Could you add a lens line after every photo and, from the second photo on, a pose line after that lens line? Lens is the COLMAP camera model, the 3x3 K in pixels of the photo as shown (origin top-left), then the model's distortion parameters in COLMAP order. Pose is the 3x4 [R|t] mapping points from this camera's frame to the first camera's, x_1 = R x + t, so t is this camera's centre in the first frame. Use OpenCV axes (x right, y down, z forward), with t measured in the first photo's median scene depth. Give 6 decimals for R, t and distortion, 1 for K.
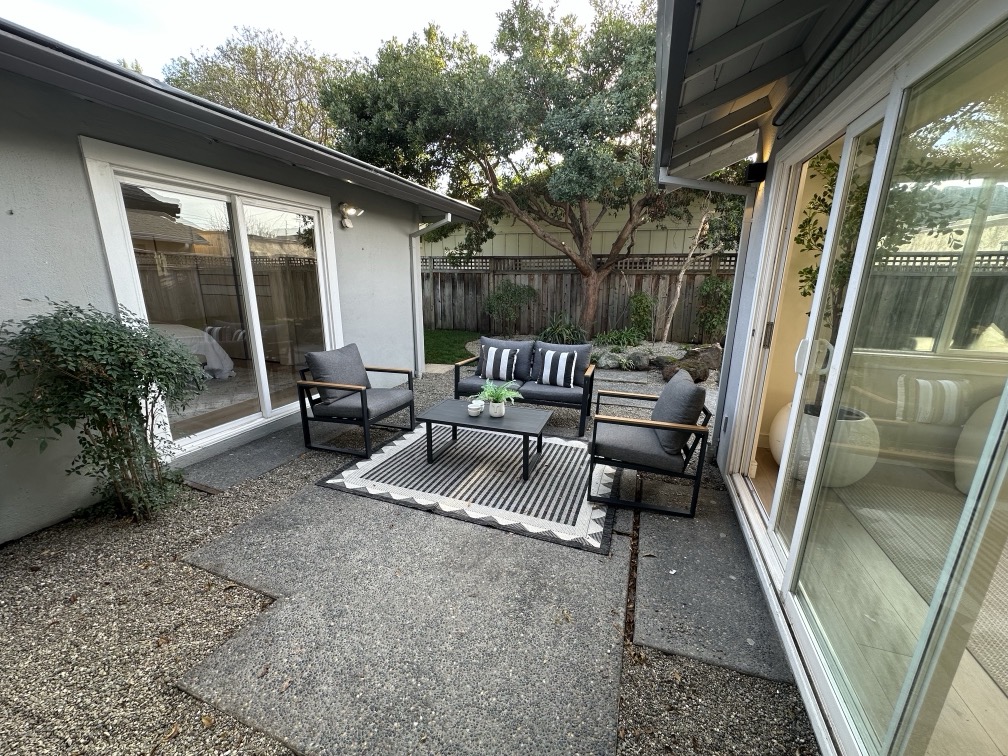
lens RADIAL K [[402.7, 0, 502.4], [0, 402.7, 378.8], [0, 0, 1]] dist [0.000094, 0.000057]
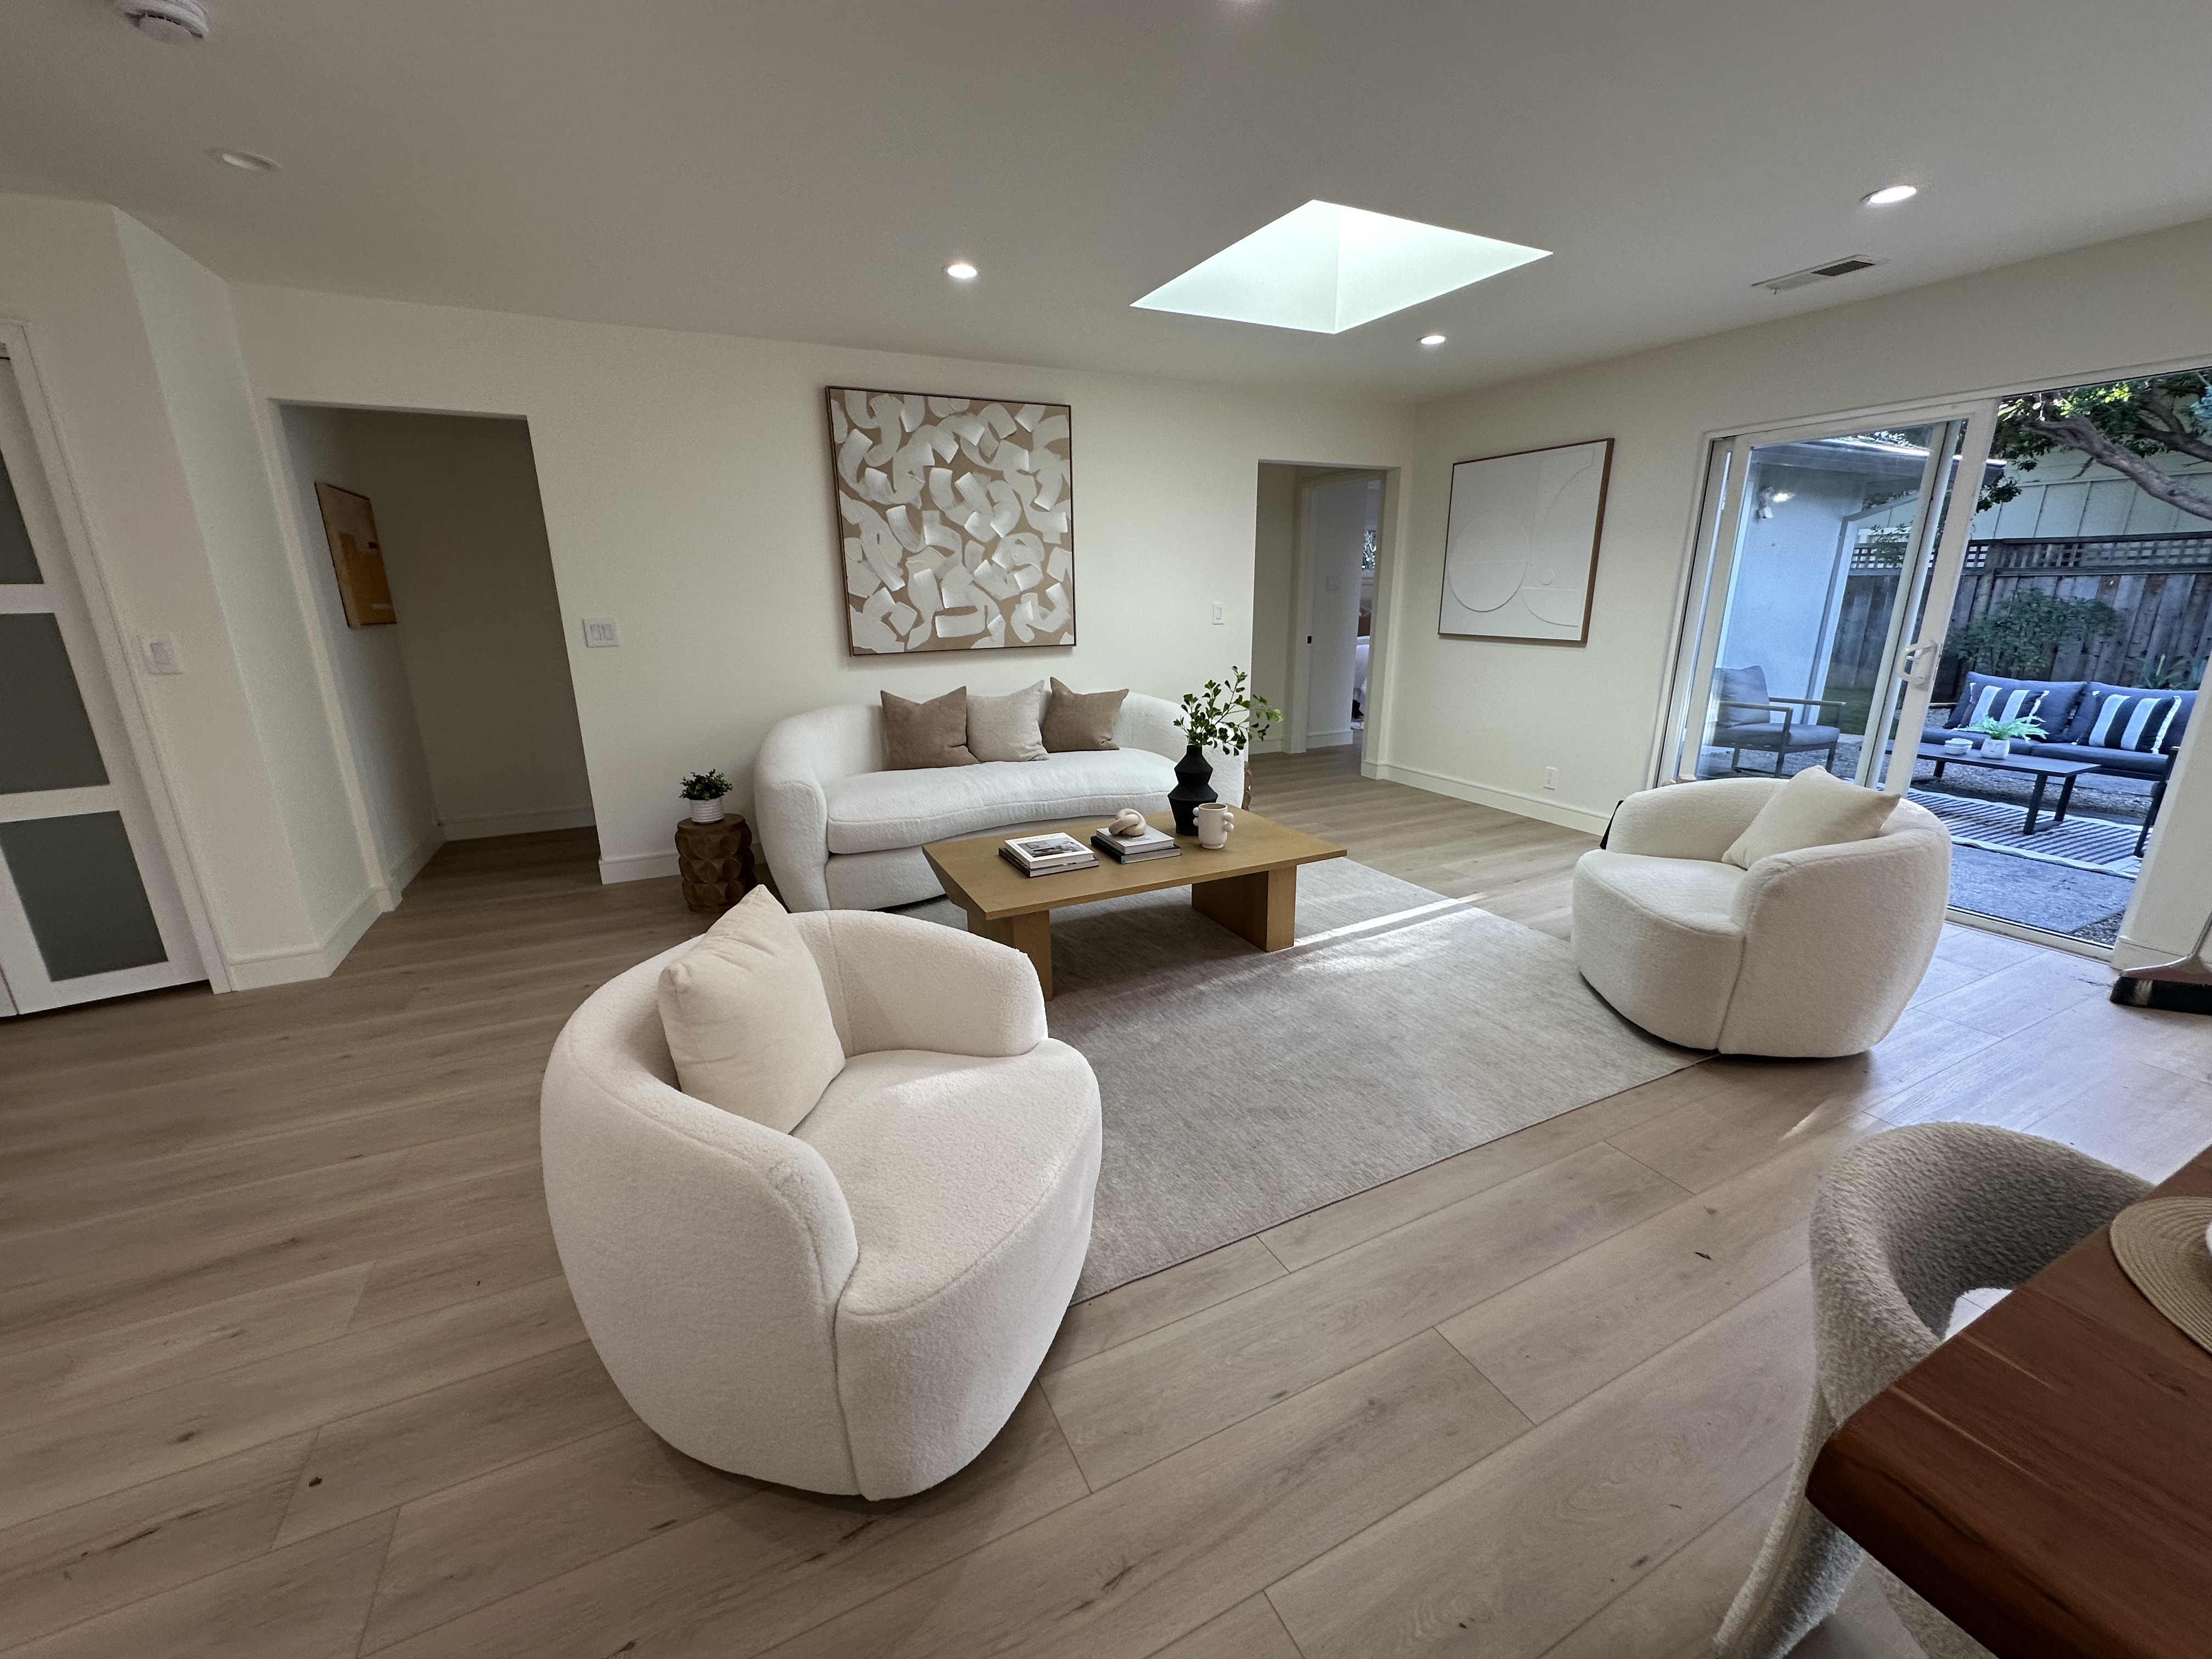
lens RADIAL K [[883.6, 0, 1106.9], [0, 883.6, 830.8], [0, 0, 1]] dist [0.000094, 0.000057]
pose [[0.721678, 0.174628, -0.669840, -0.046650], [-0.162505, 0.983354, 0.081280, 0.213966], [0.672884, 0.050194, 0.738043, -0.818172]]
